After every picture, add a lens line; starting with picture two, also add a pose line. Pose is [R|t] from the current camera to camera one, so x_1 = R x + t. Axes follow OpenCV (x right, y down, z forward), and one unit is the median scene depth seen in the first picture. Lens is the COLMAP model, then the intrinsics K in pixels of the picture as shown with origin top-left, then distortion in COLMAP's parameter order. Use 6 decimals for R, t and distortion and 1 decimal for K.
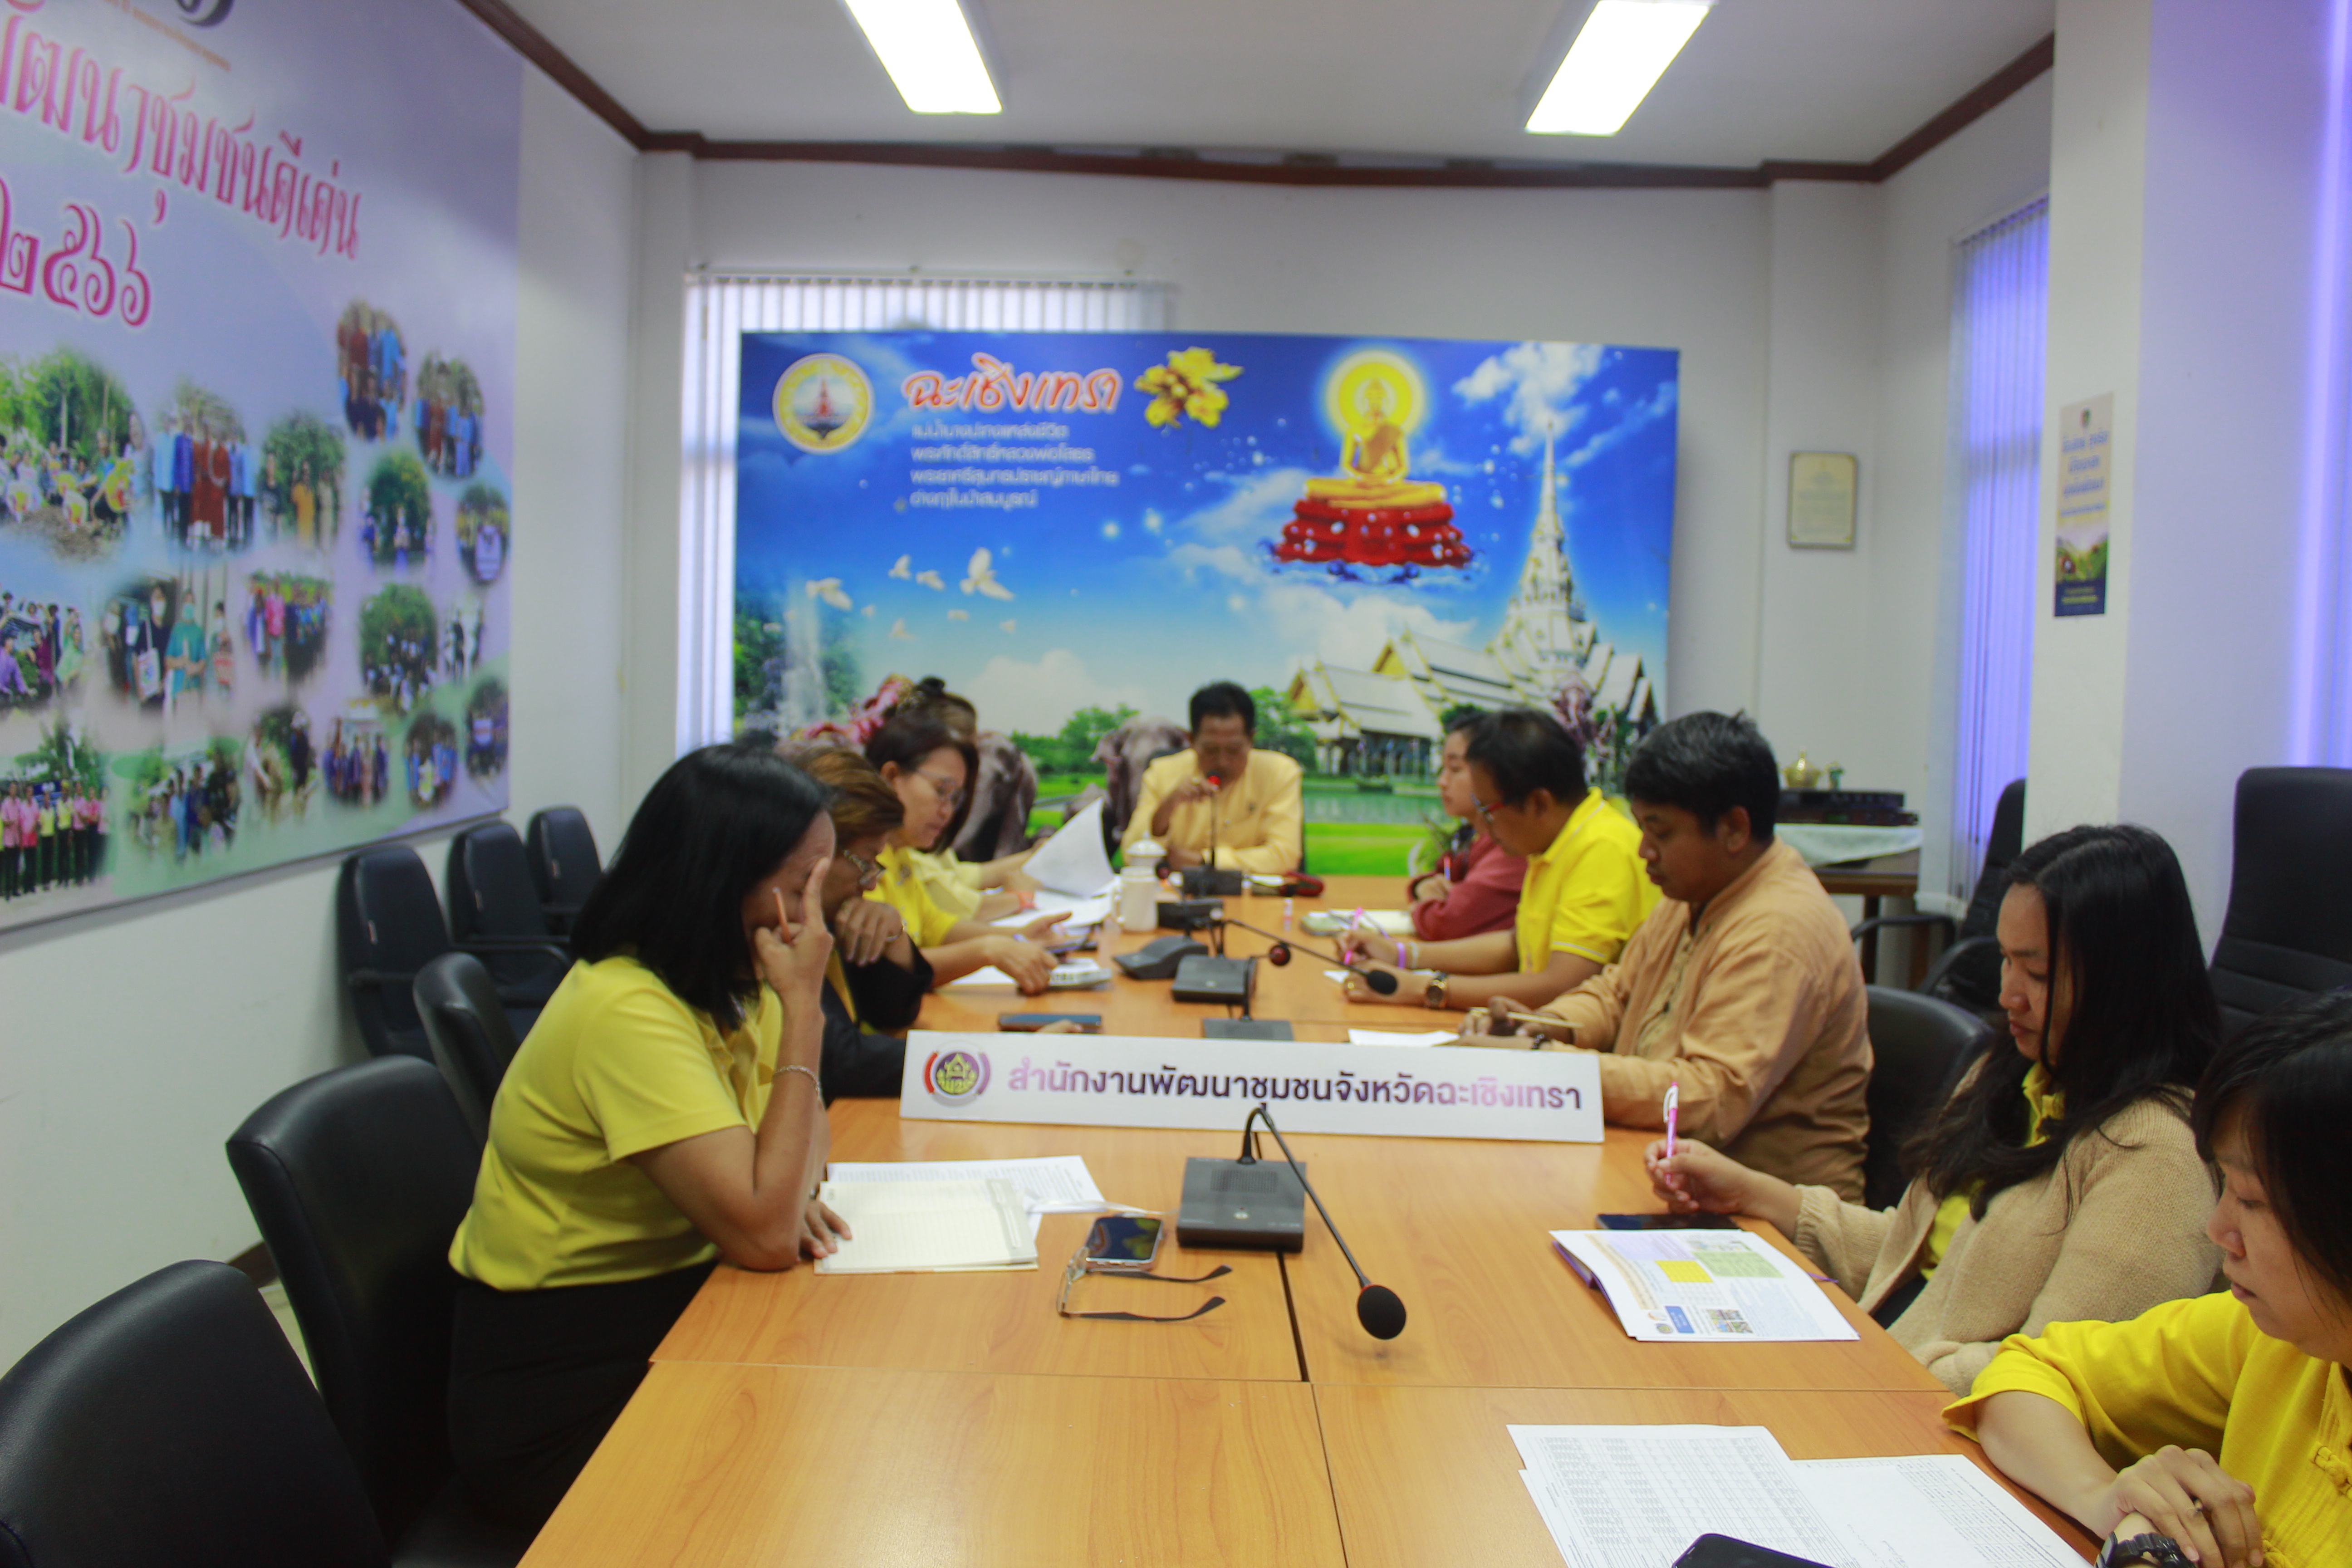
lens RADIAL K [[1996.1, 0, 1168.6], [0, 1996.1, 777.7], [0, 0, 1]] dist [-0.168815, 0.141549]
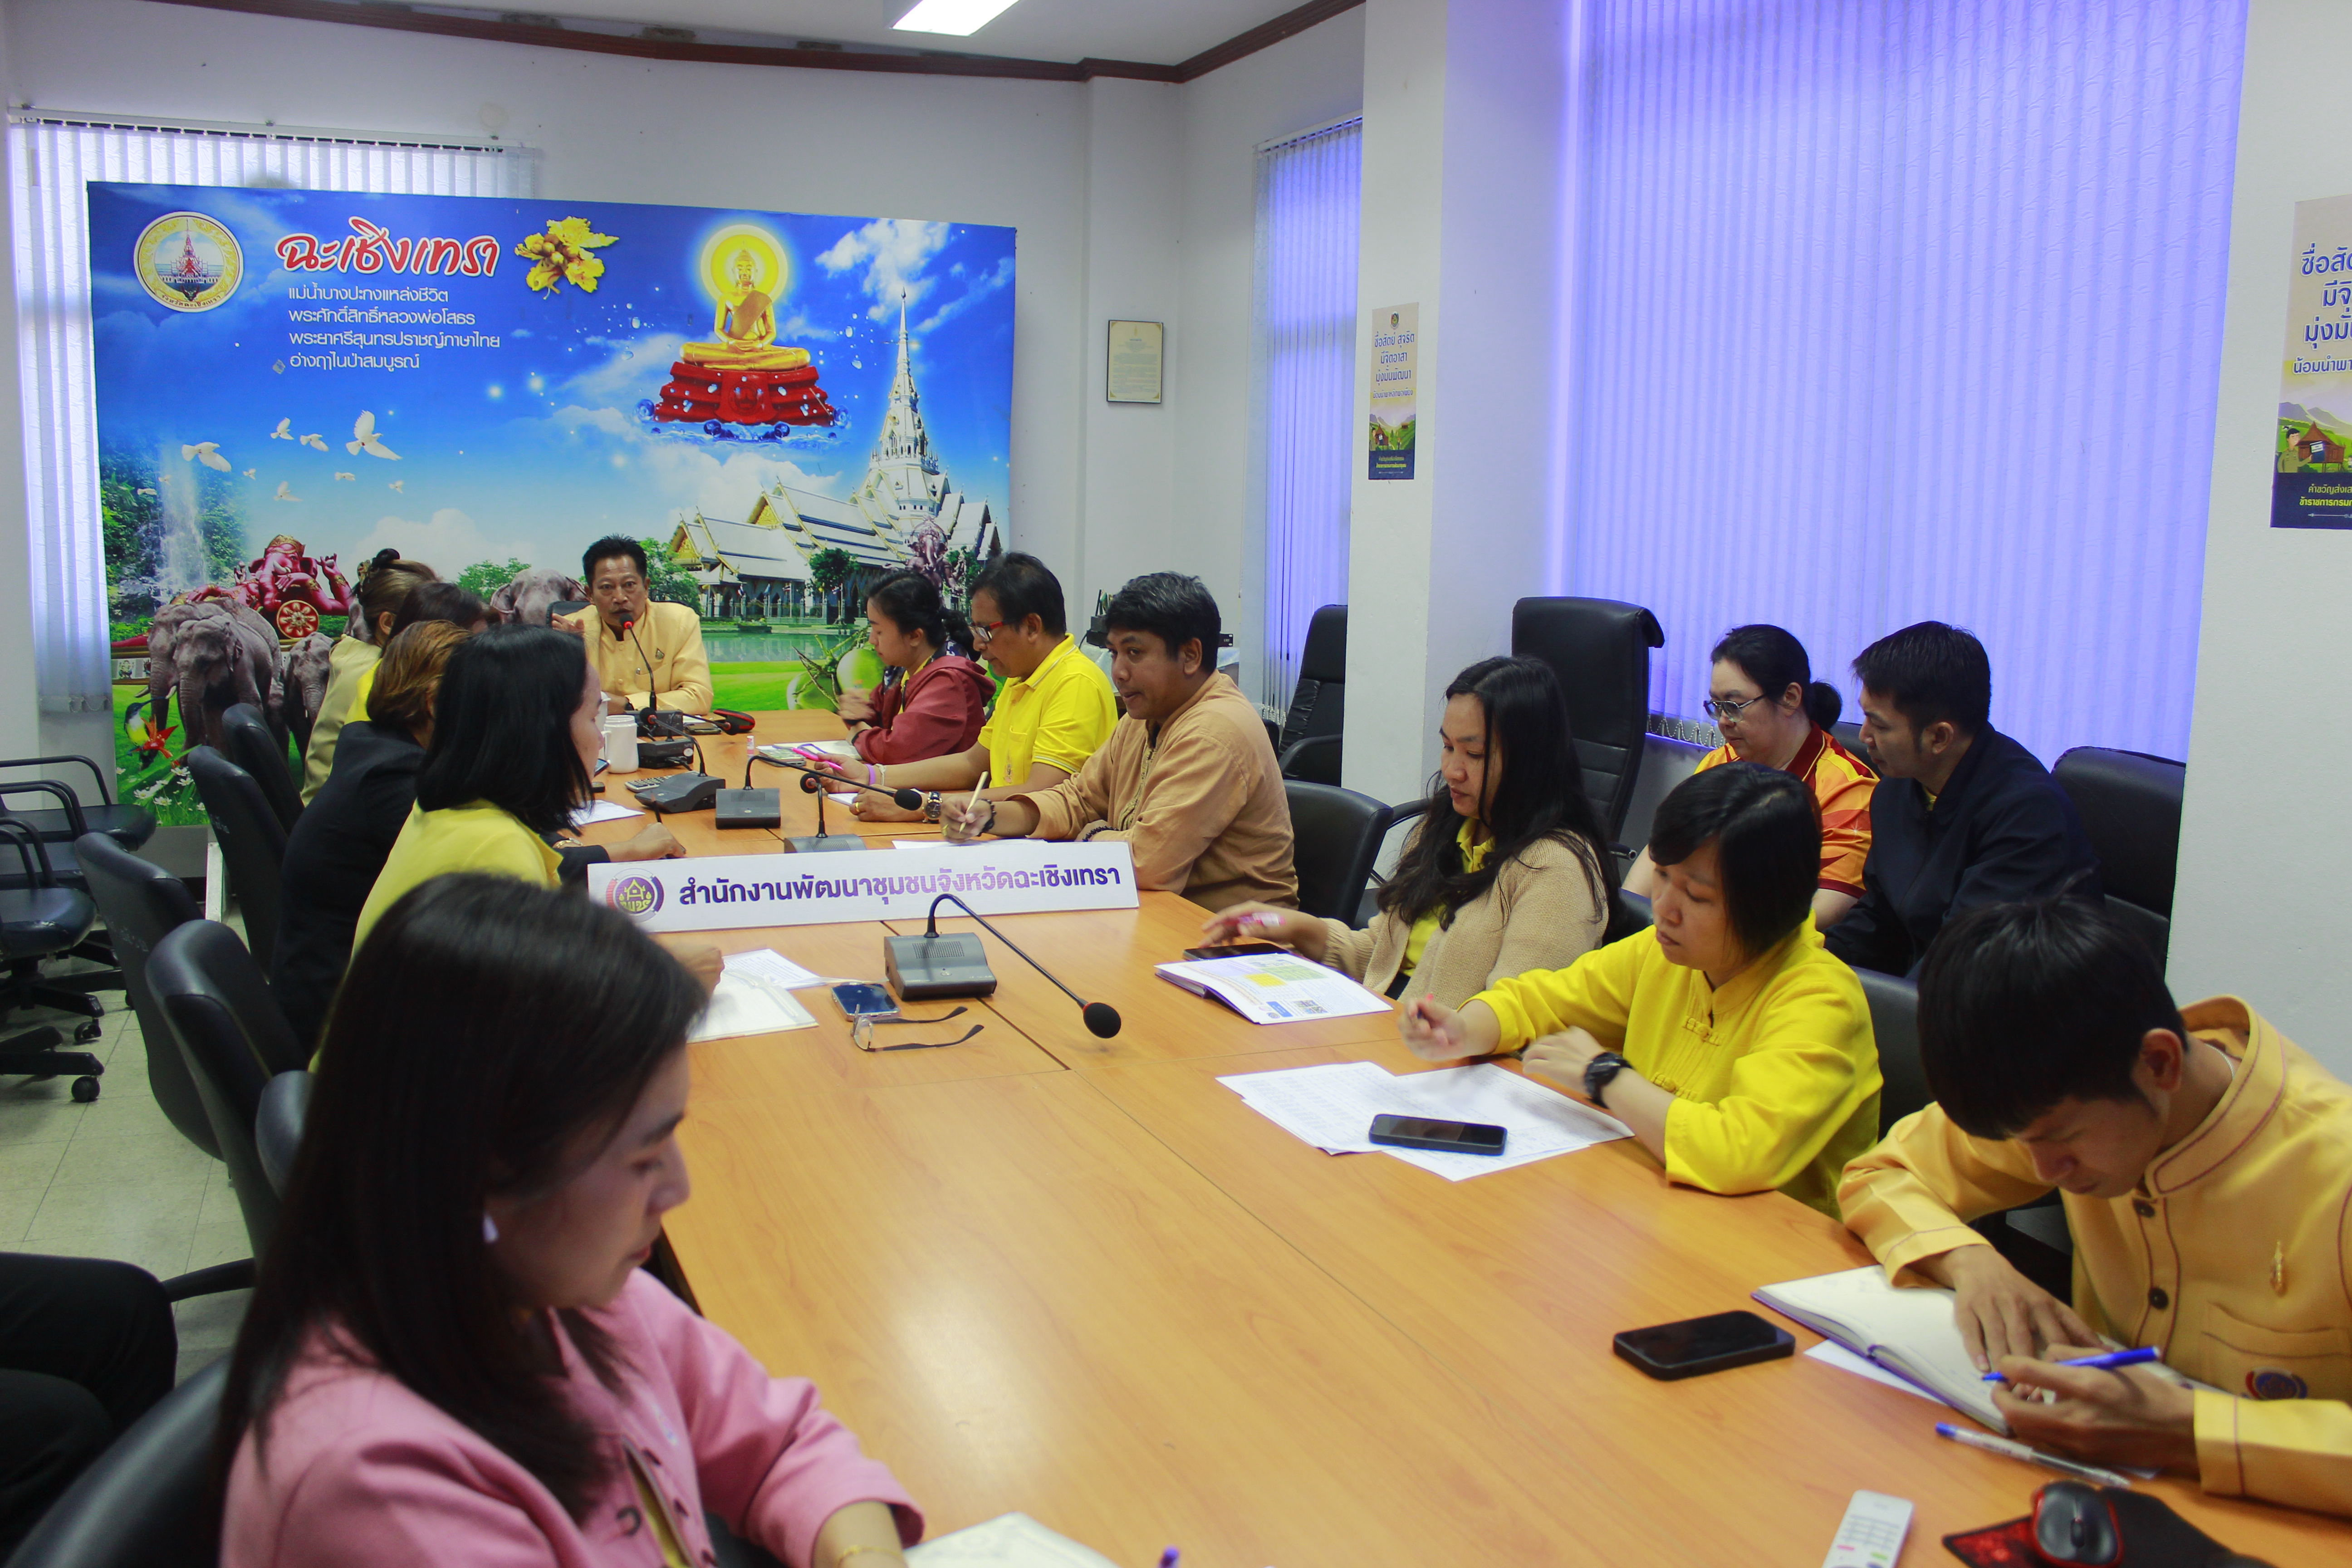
lens RADIAL K [[1996.1, 0, 1206.3], [0, 1996.1, 804.4], [0, 0, 1]] dist [-0.168815, 0.141549]
pose [[0.913421, -0.069516, 0.401036, -0.113673], [0.027171, 0.993523, 0.110331, -0.012247], [-0.406108, -0.089882, 0.909394, -0.096664]]
